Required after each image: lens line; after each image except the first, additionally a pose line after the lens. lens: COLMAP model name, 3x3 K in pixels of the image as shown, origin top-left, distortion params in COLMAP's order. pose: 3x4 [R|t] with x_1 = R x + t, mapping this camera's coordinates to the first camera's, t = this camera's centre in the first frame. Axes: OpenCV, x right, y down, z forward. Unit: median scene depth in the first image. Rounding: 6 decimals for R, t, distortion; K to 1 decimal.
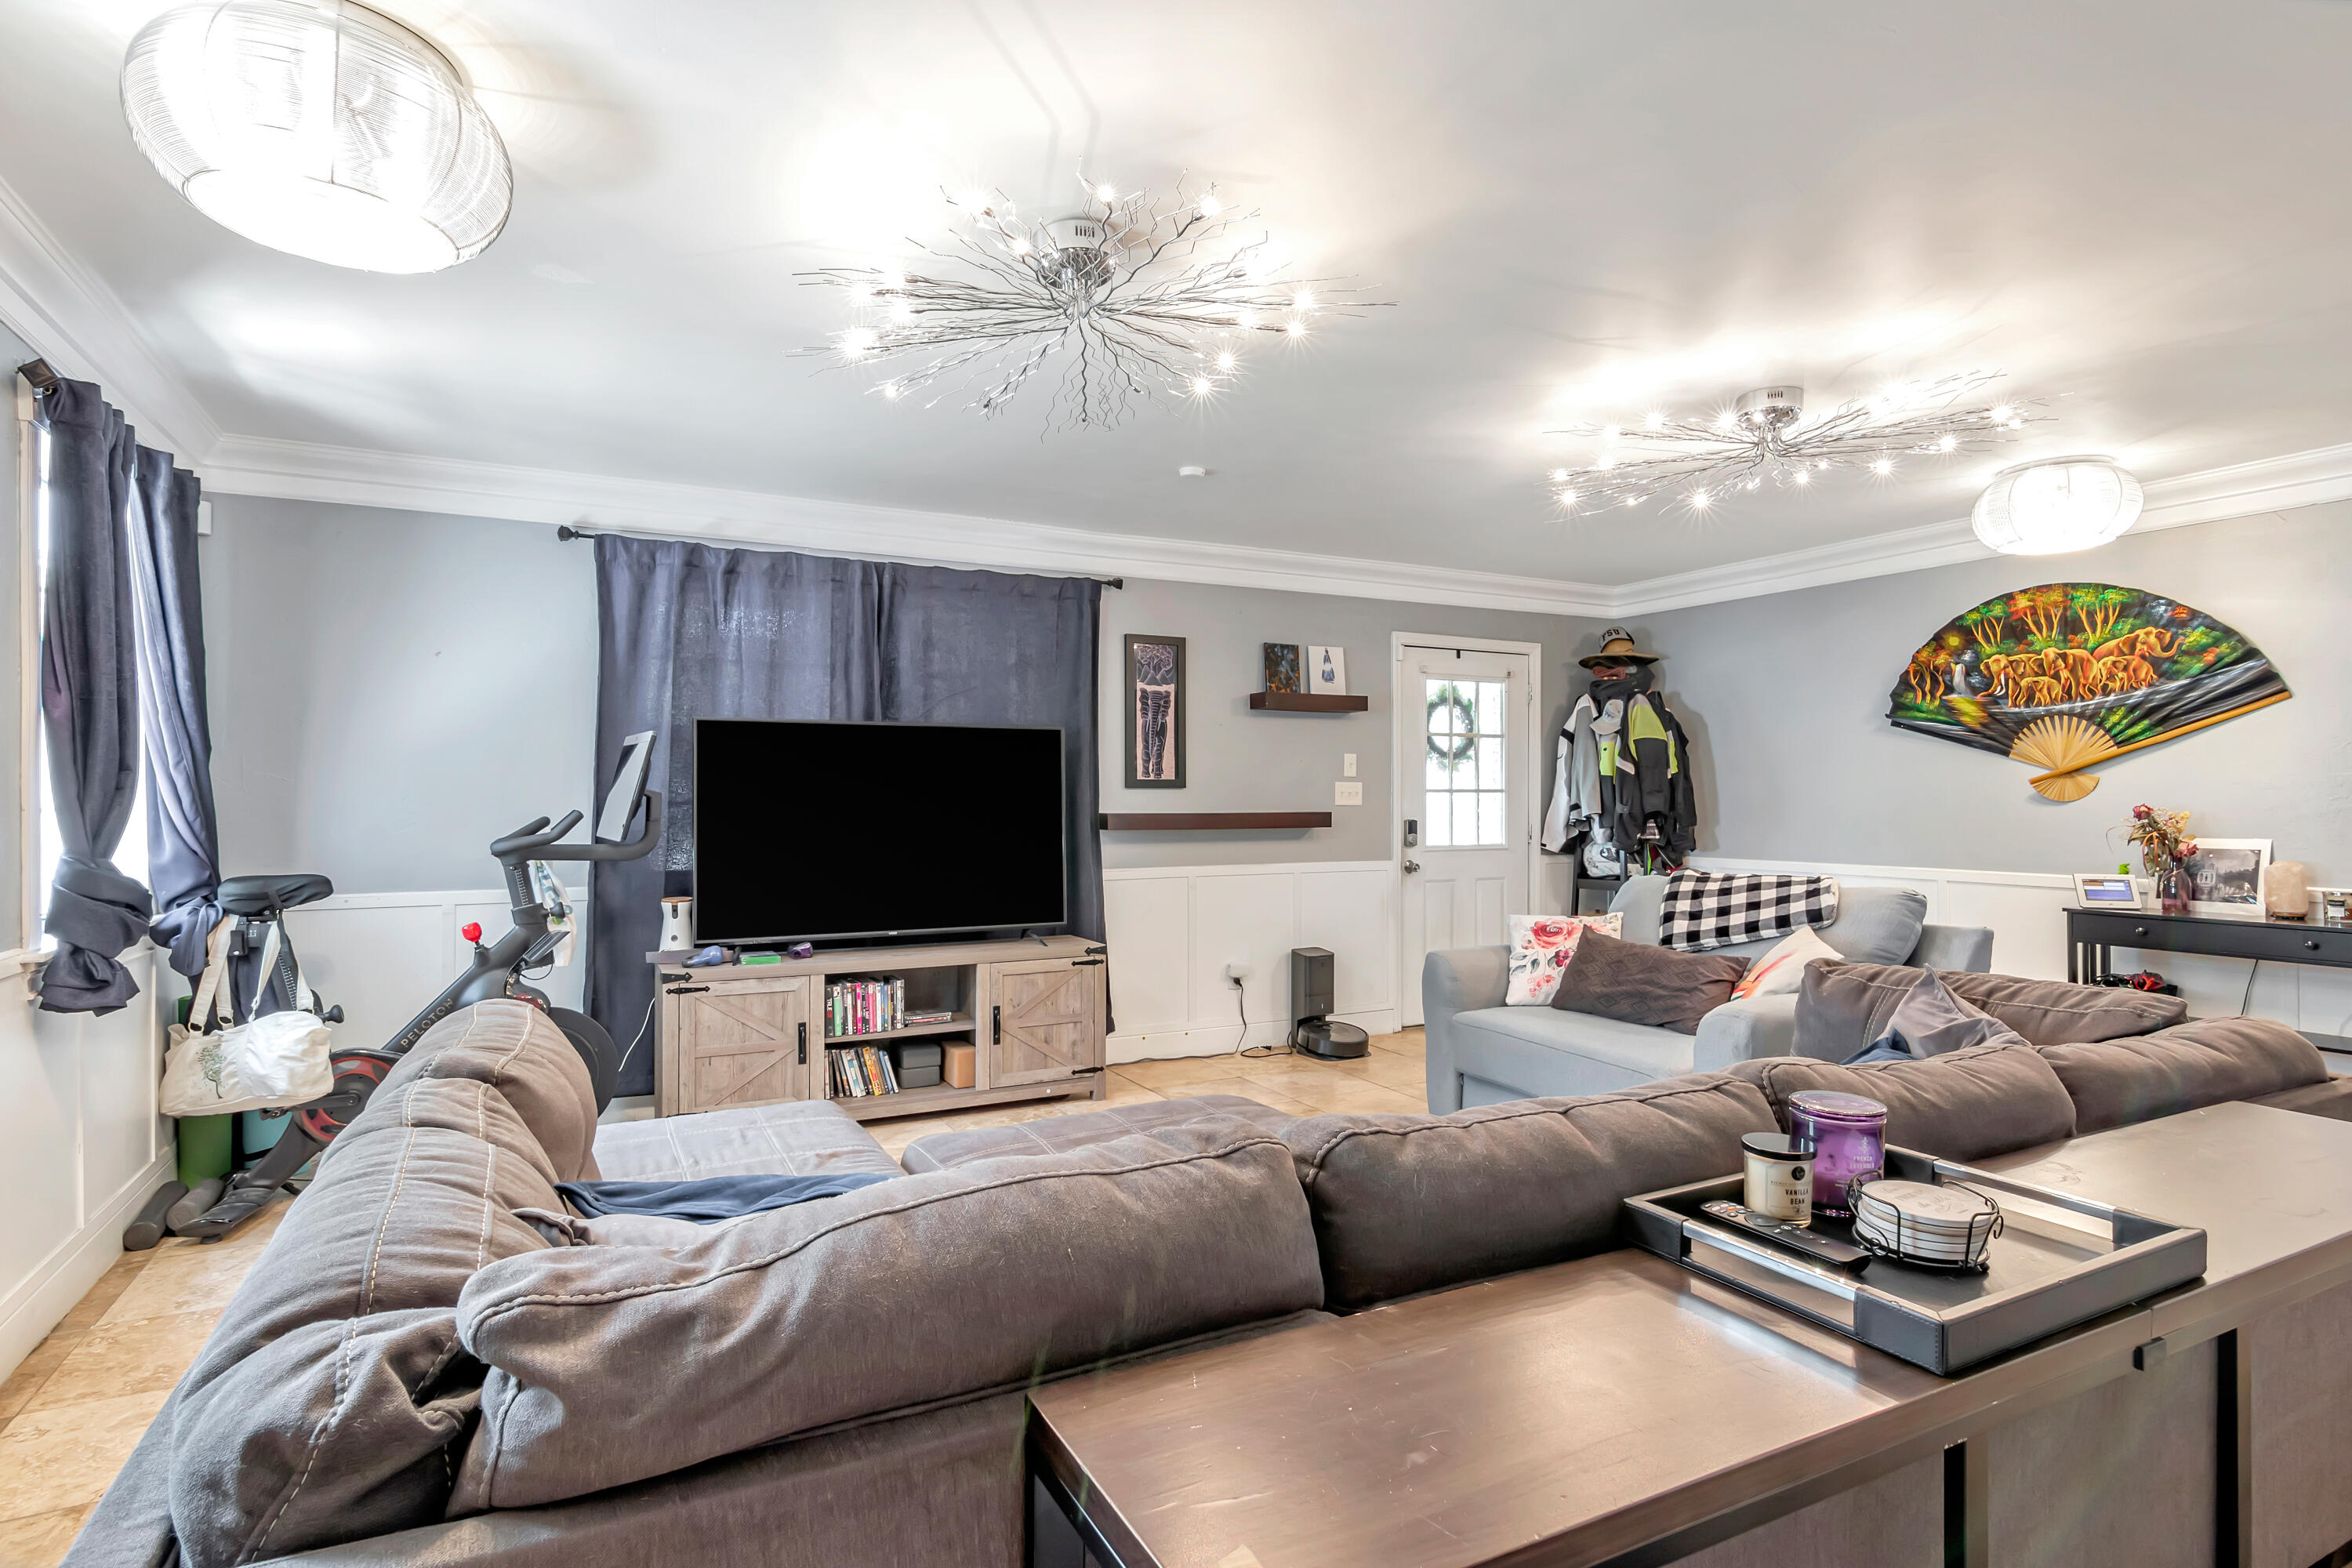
lens RADIAL K [[1226.6, 0, 1172.1], [0, 1226.6, 792.9], [0, 0, 1]] dist [0.000838, -0.000175]
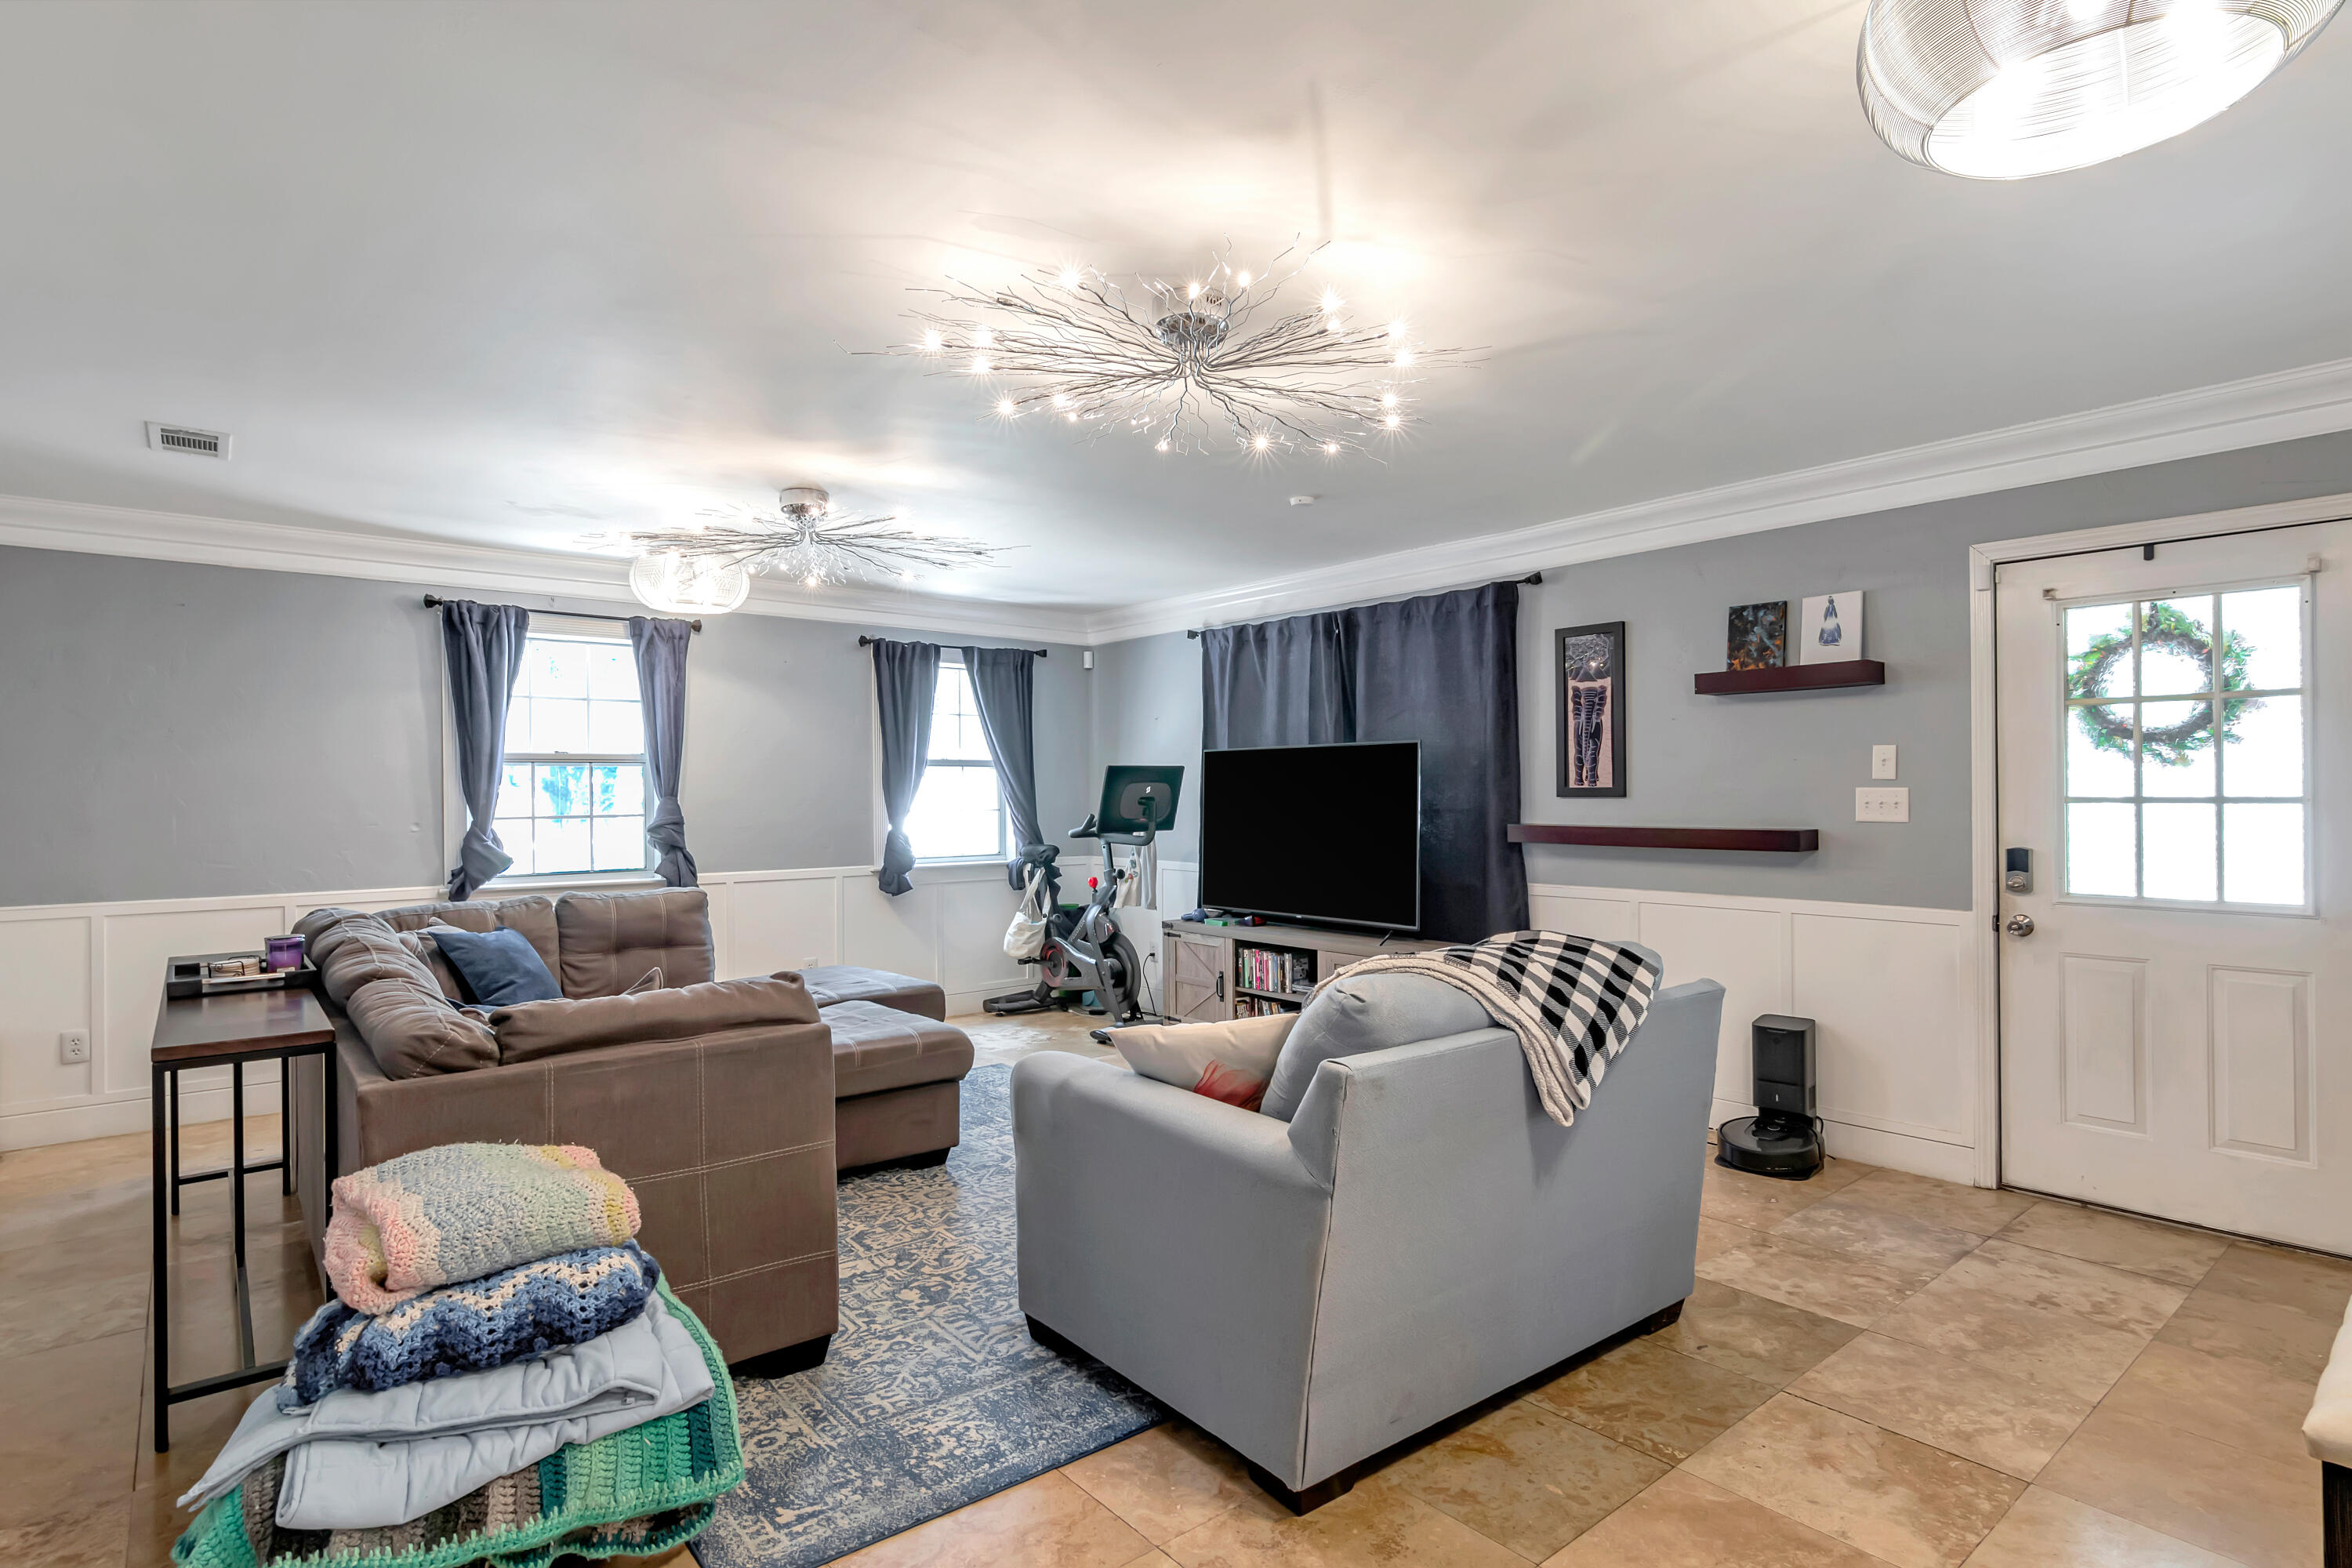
lens RADIAL K [[1226.6, 0, 1172.1], [0, 1226.6, 792.9], [0, 0, 1]] dist [0.000838, -0.000175]
pose [[0.190844, -0.002400, -0.981618, 0.793768], [0.005840, 0.999982, -0.001310, -0.007674], [0.981603, -0.005483, 0.190854, 0.531326]]
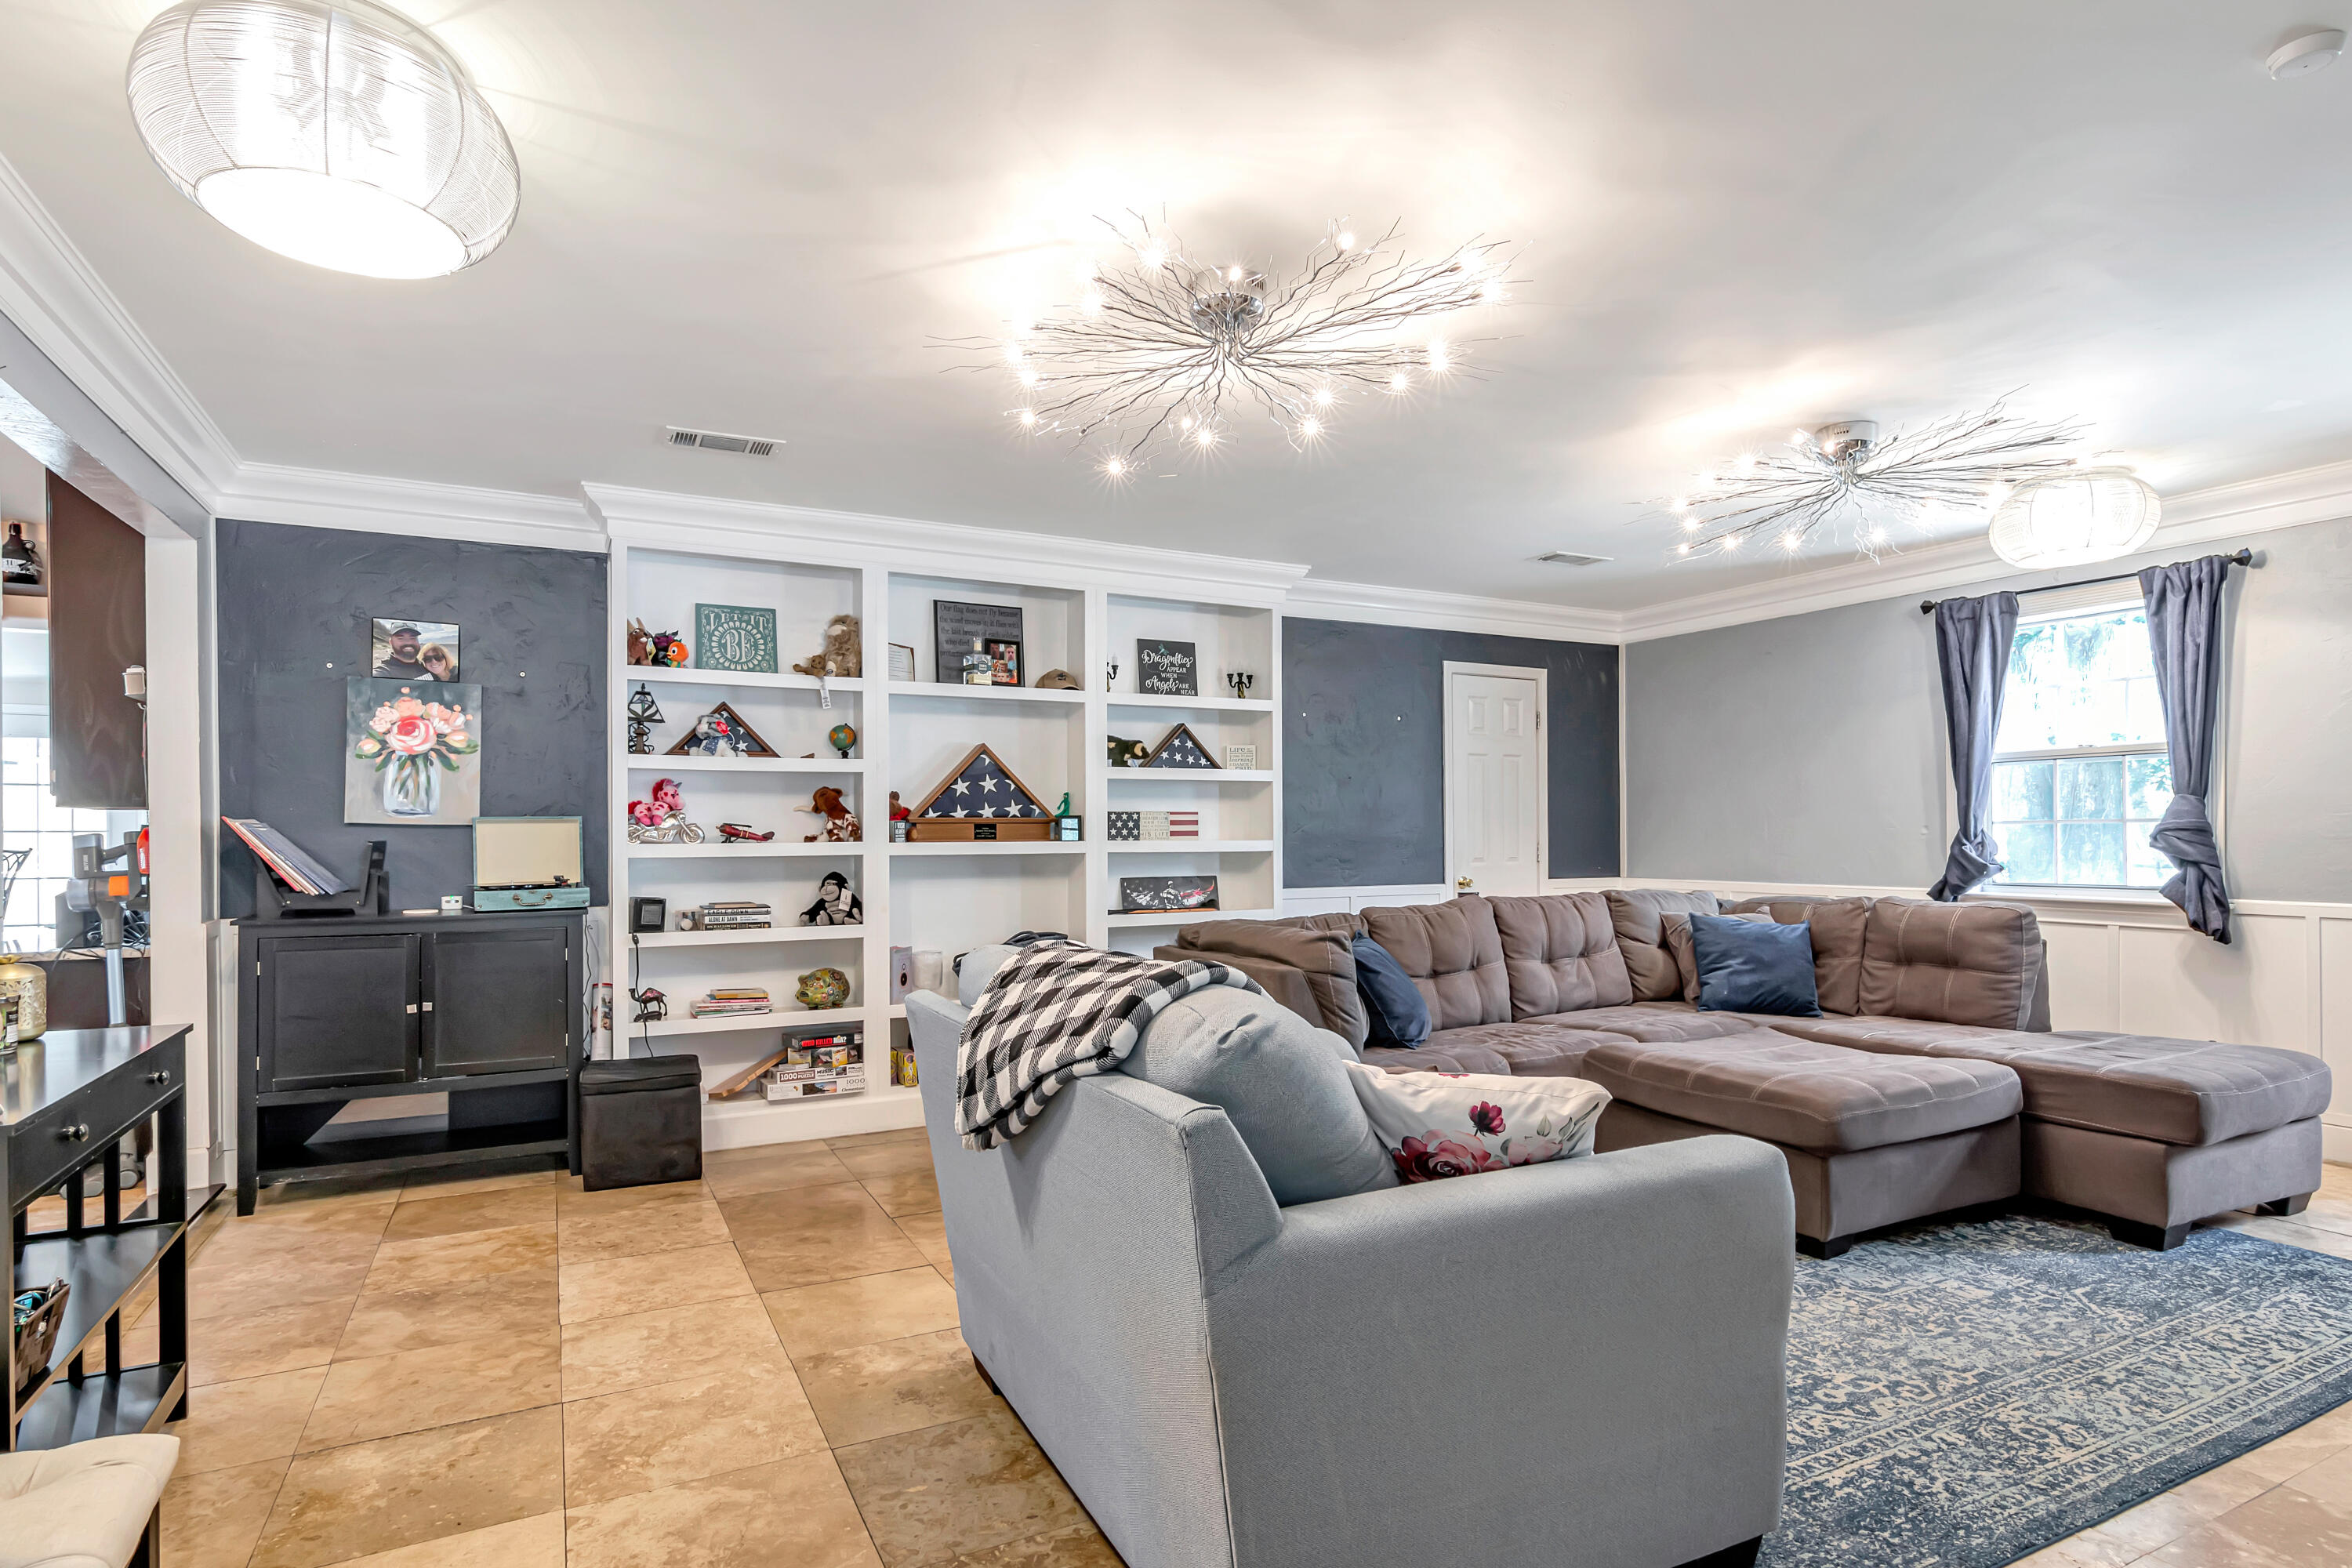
lens RADIAL K [[1213.2, 0, 1155.6], [0, 1213.2, 820.5], [0, 0, 1]] dist [0.001850, 0.002972]
pose [[-0.999786, 0.008261, 0.018990, 0.339126], [0.008167, 0.999954, -0.005053, 0.007448], [-0.019031, -0.004896, -0.999807, 1.118737]]
